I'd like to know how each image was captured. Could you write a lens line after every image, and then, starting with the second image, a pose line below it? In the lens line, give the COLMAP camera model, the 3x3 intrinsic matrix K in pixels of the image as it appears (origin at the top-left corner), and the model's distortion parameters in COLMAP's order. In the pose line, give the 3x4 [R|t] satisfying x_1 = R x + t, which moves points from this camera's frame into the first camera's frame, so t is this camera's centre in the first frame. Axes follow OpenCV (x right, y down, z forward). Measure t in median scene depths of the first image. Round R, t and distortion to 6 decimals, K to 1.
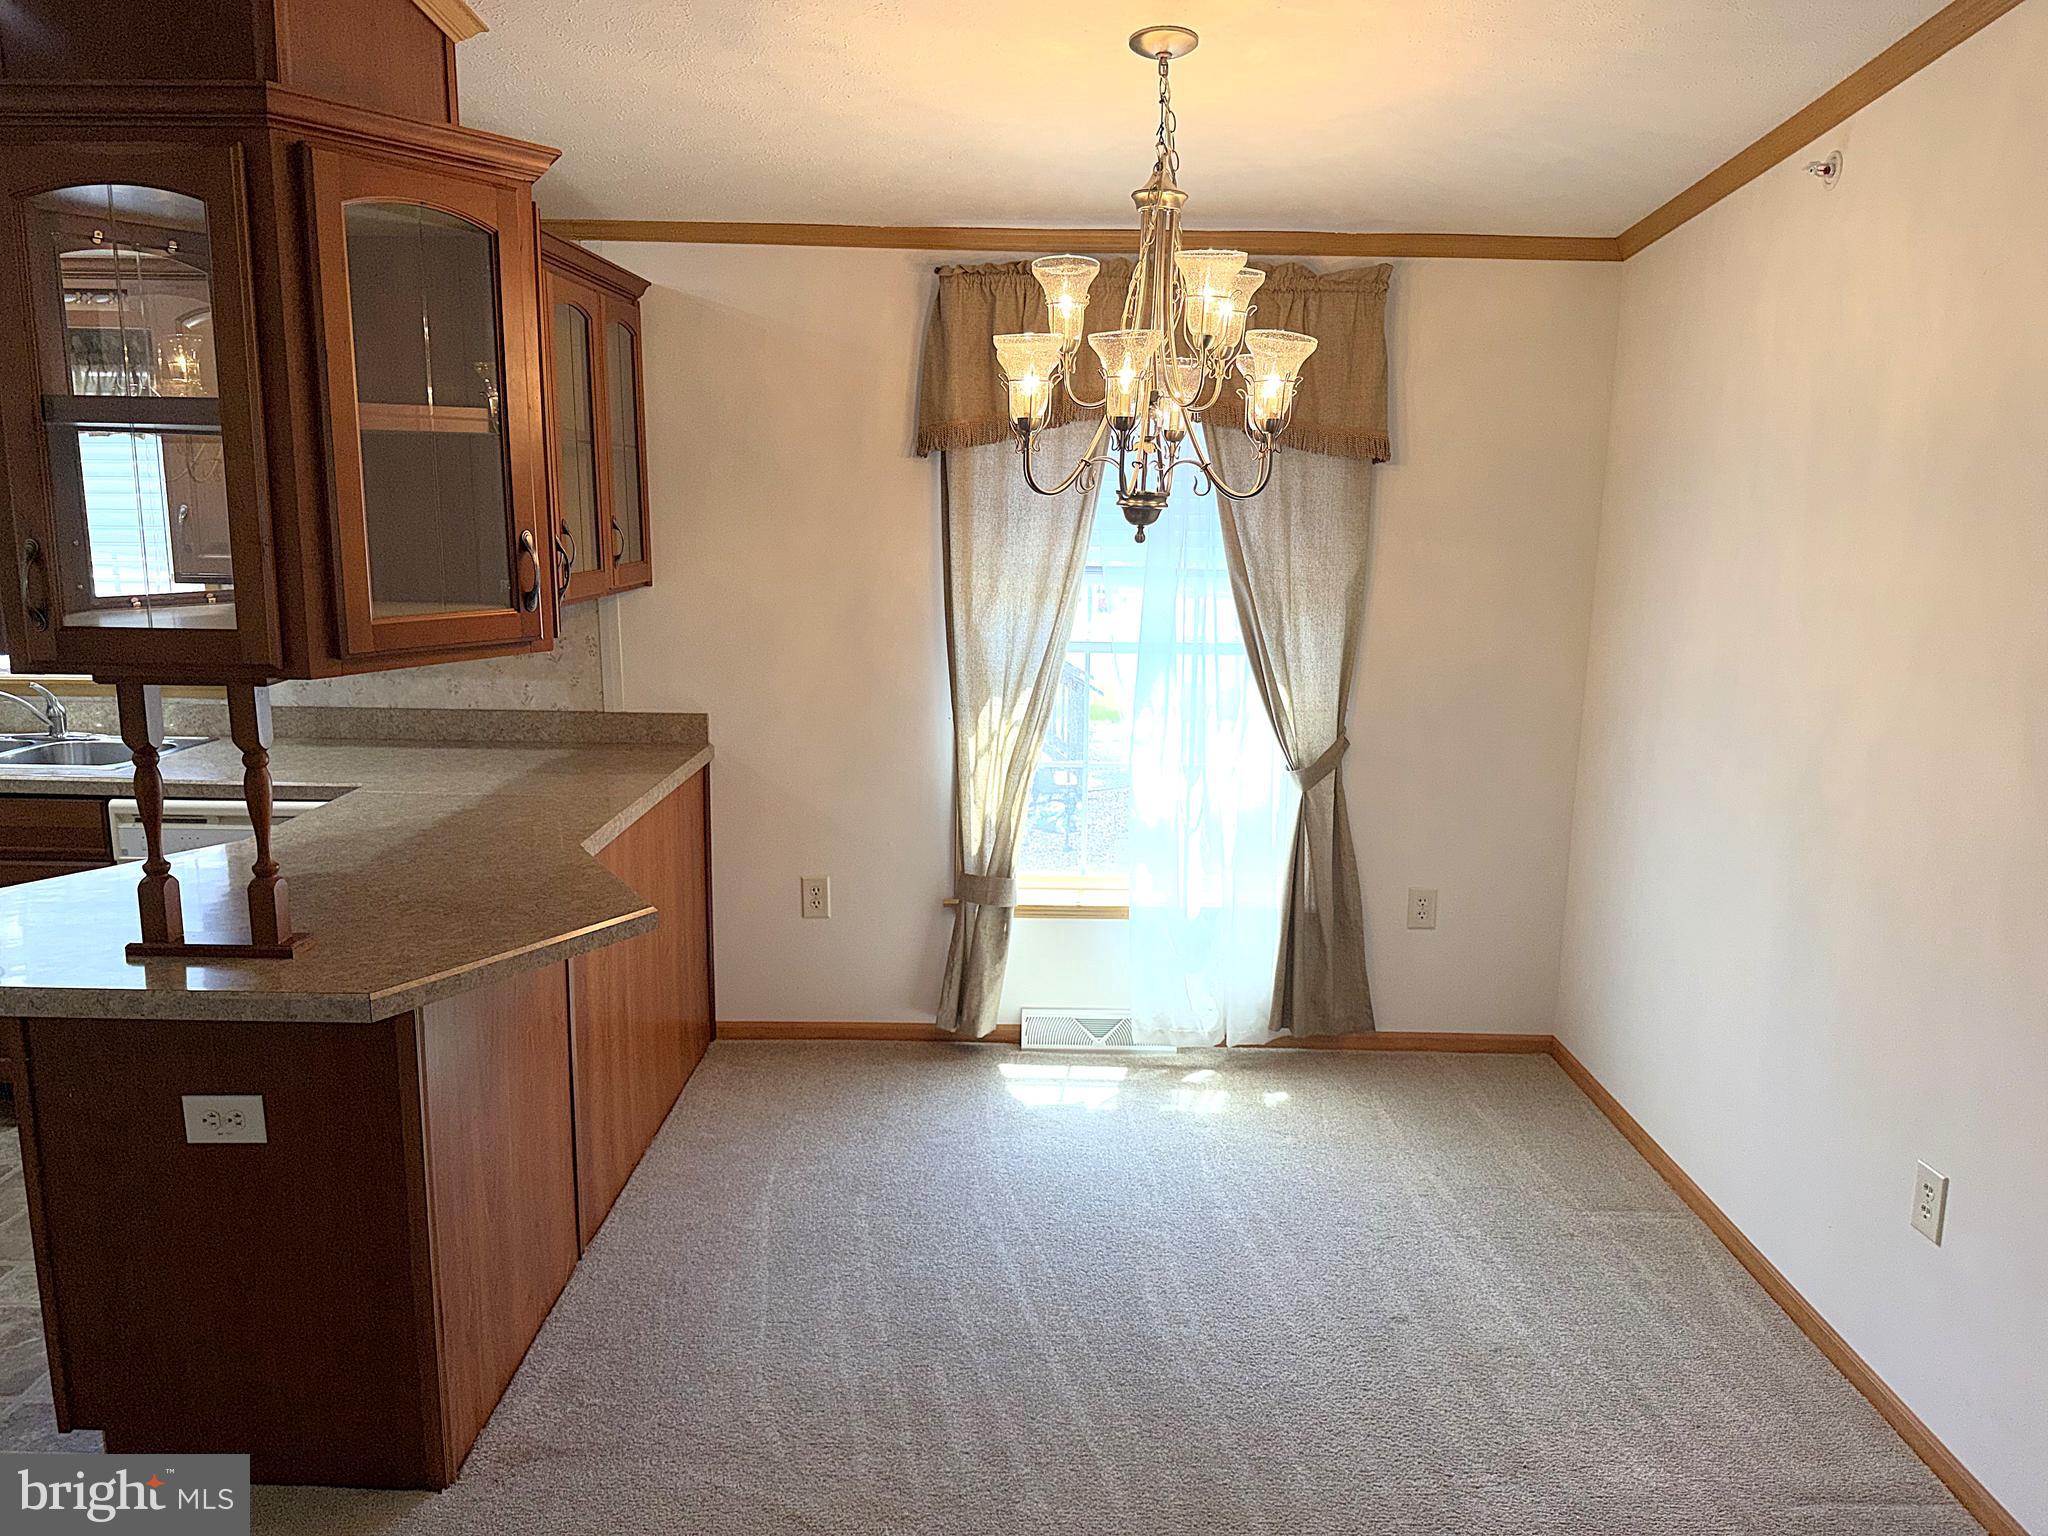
lens RADIAL K [[1450.1, 0, 1032.8], [0, 1450.1, 774.2], [0, 0, 1]] dist [0.121783, -0.194747]
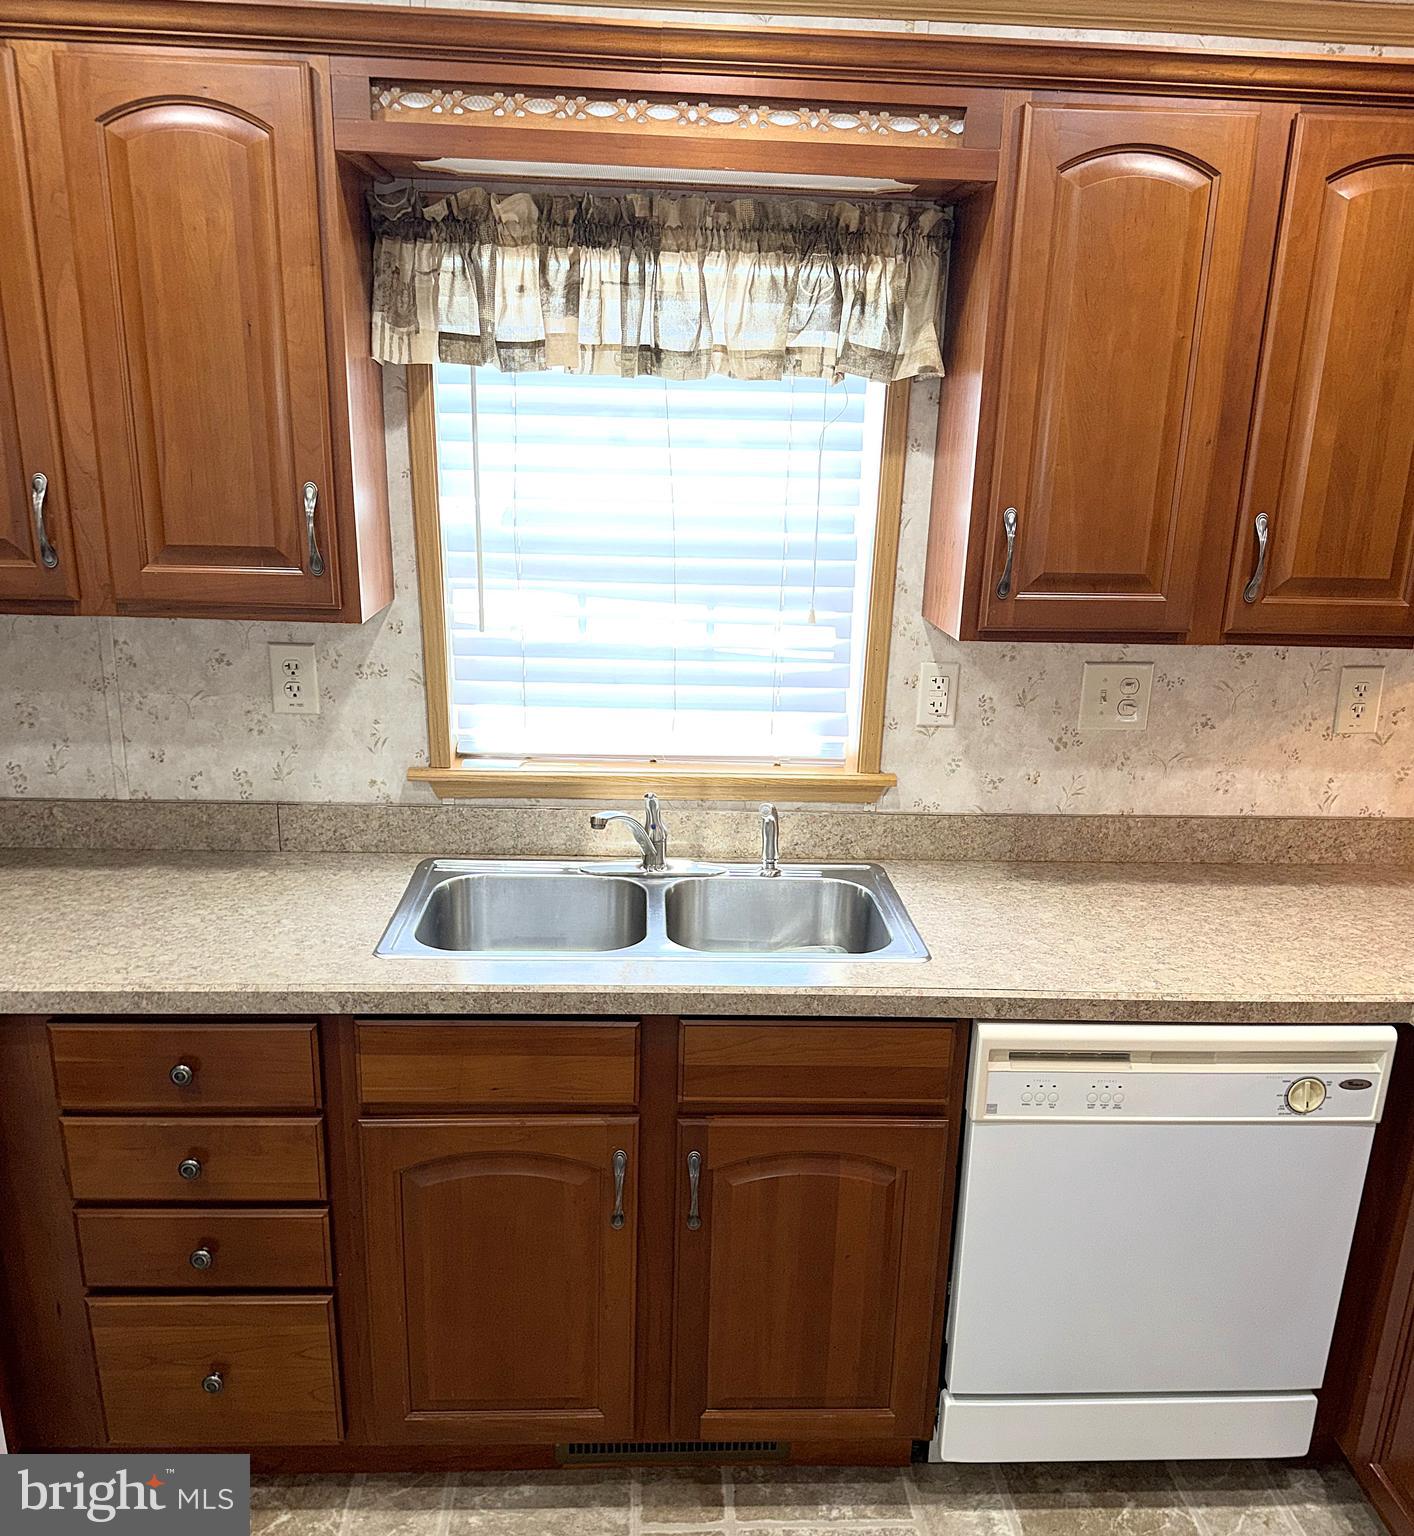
lens RADIAL K [[1354.6, 0, 717.1], [0, 1354.6, 884.5], [0, 0, 1]] dist [0.075602, -0.116485]
pose [[0.998137, -0.007923, 0.060496, -0.689281], [-0.000610, 0.990188, 0.139738, -0.104522], [-0.061010, -0.139515, 0.988339, 0.424949]]
